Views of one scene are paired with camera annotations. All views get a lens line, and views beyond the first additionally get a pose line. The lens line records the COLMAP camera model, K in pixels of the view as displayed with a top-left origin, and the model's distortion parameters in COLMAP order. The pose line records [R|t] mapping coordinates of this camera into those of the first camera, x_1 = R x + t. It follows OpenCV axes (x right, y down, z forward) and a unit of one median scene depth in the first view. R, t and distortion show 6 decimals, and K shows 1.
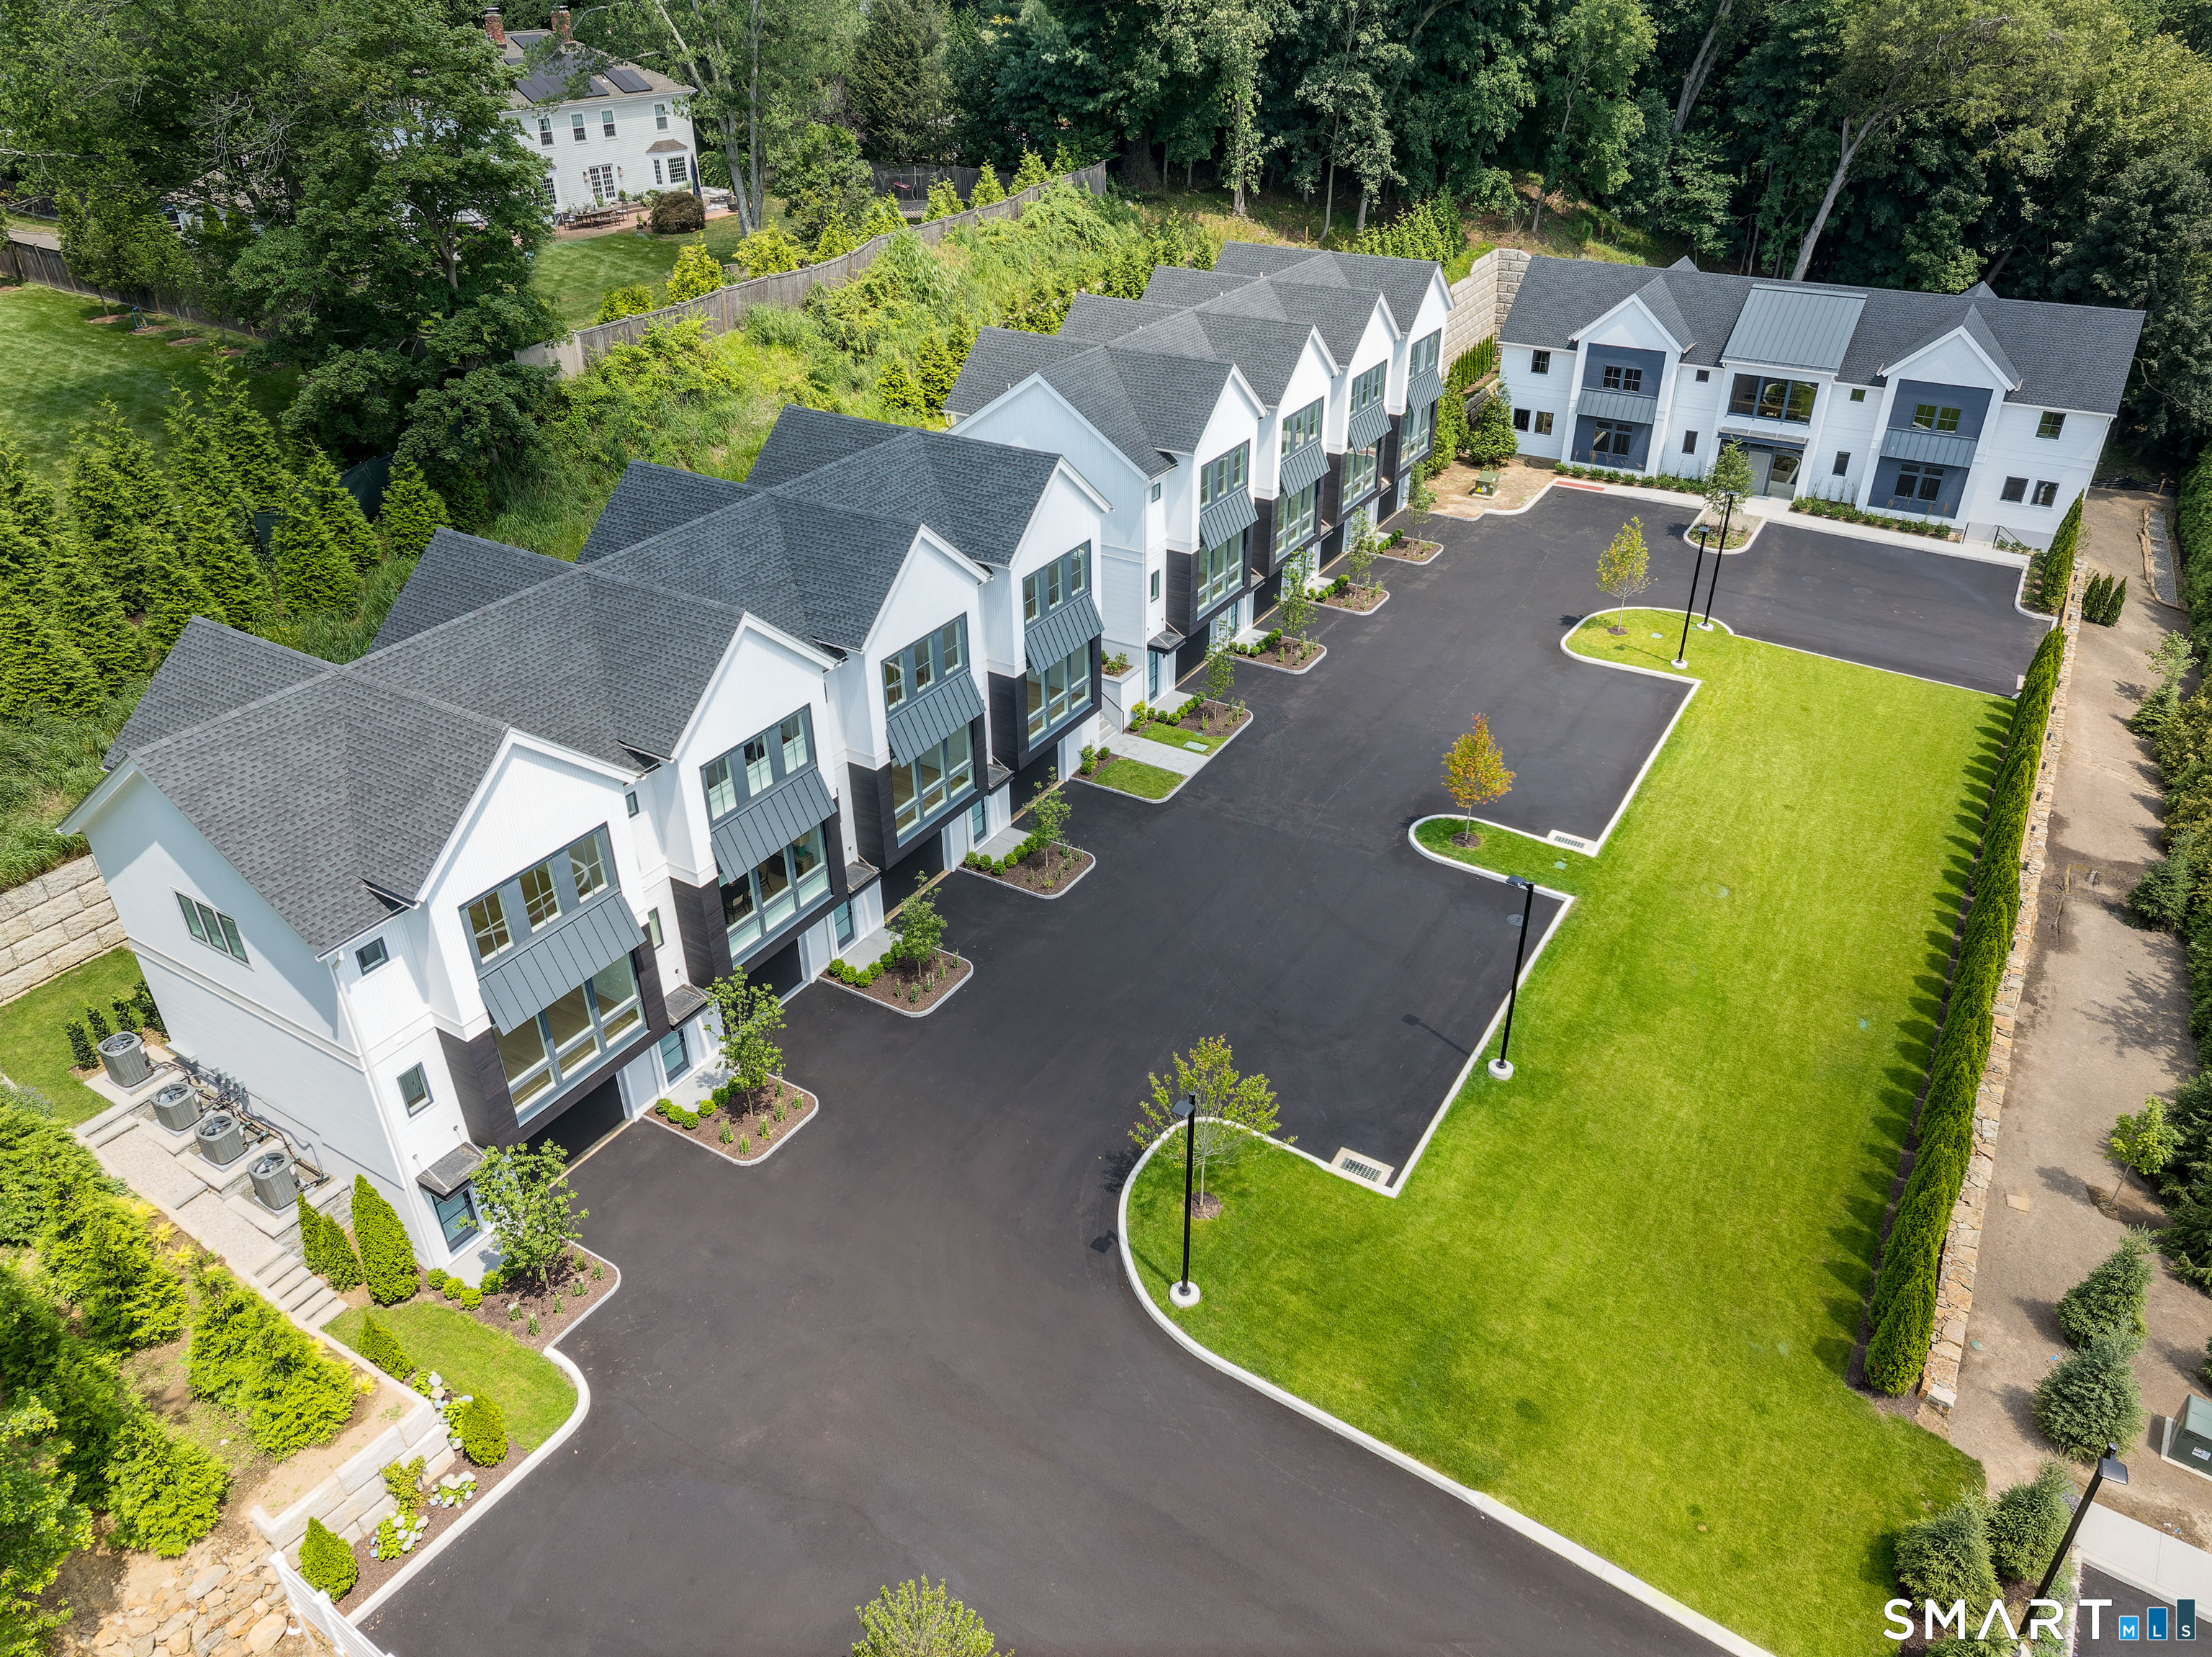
lens RADIAL K [[1490.9, 0, 1106.0], [0, 1490.9, 828.5], [0, 0, 1]] dist [0.000849, -0.000261]
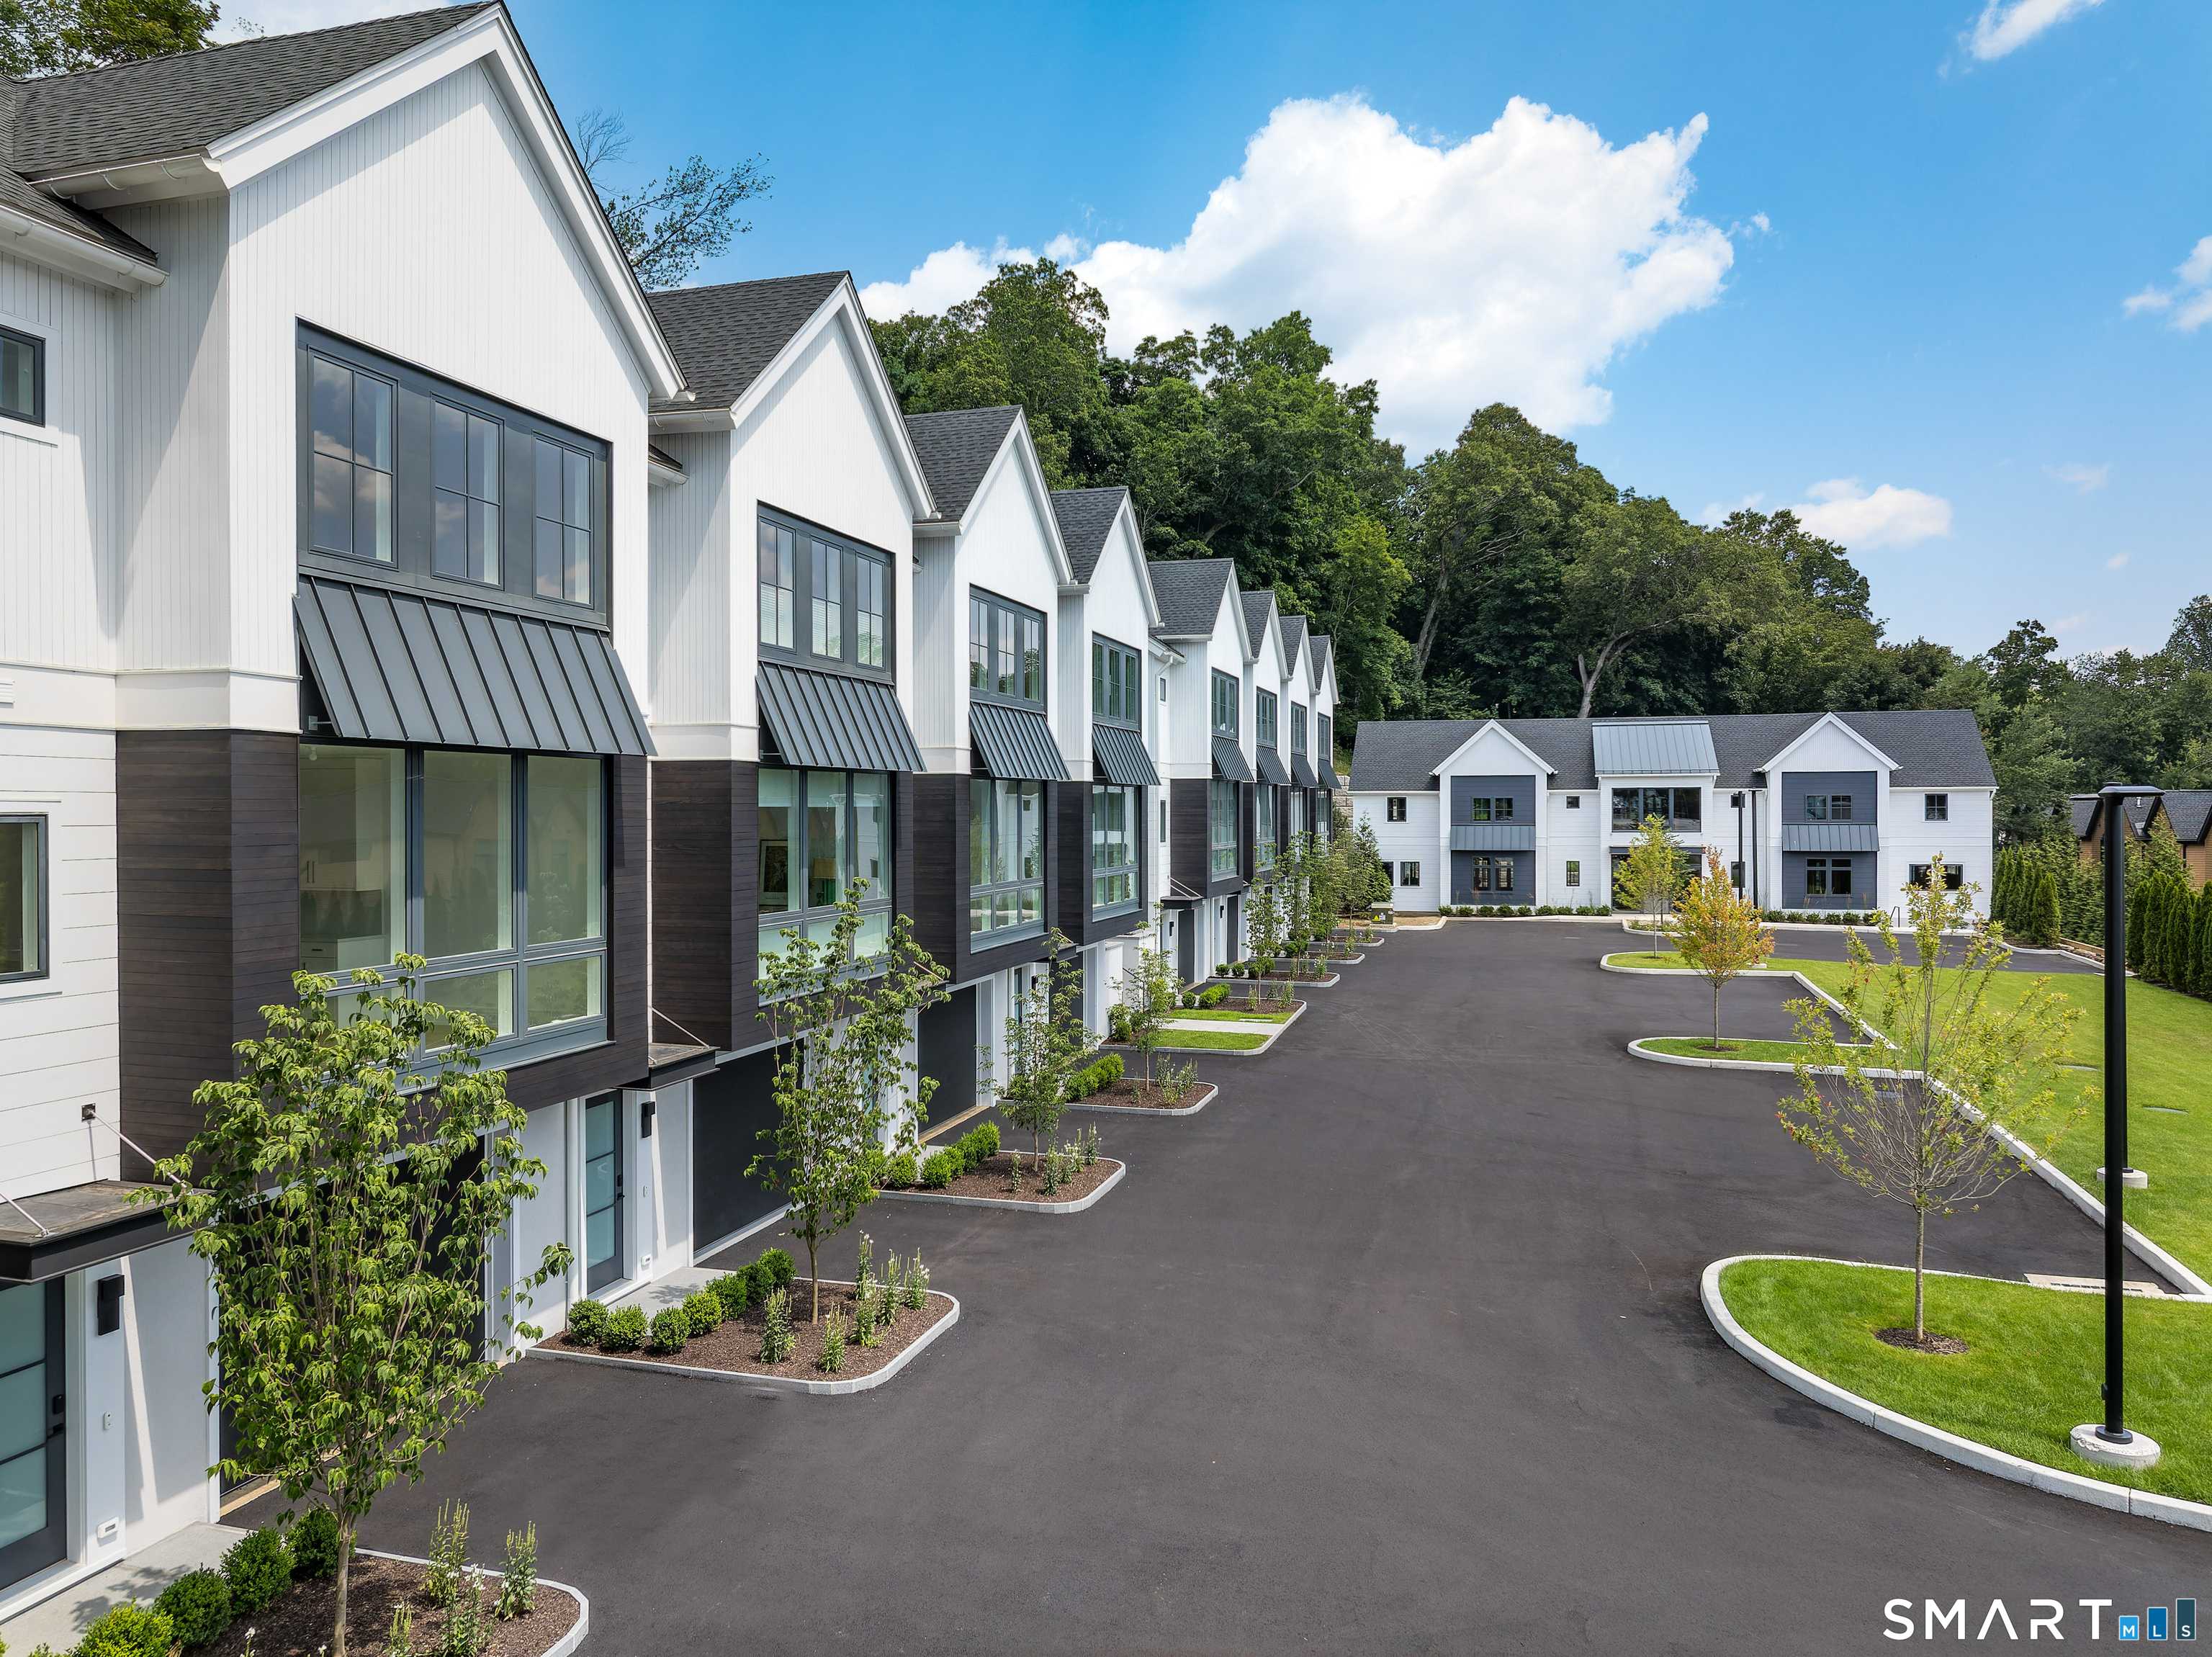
lens RADIAL K [[1516.6, 0, 1106.0], [0, 1516.6, 828.5], [0, 0, 1]] dist [0.003340, -0.002608]
pose [[0.966349, 0.003365, 0.257213, -0.141236], [0.127347, 0.862526, -0.489726, 0.153264], [-0.223501, 0.506002, 0.833072, 0.295011]]
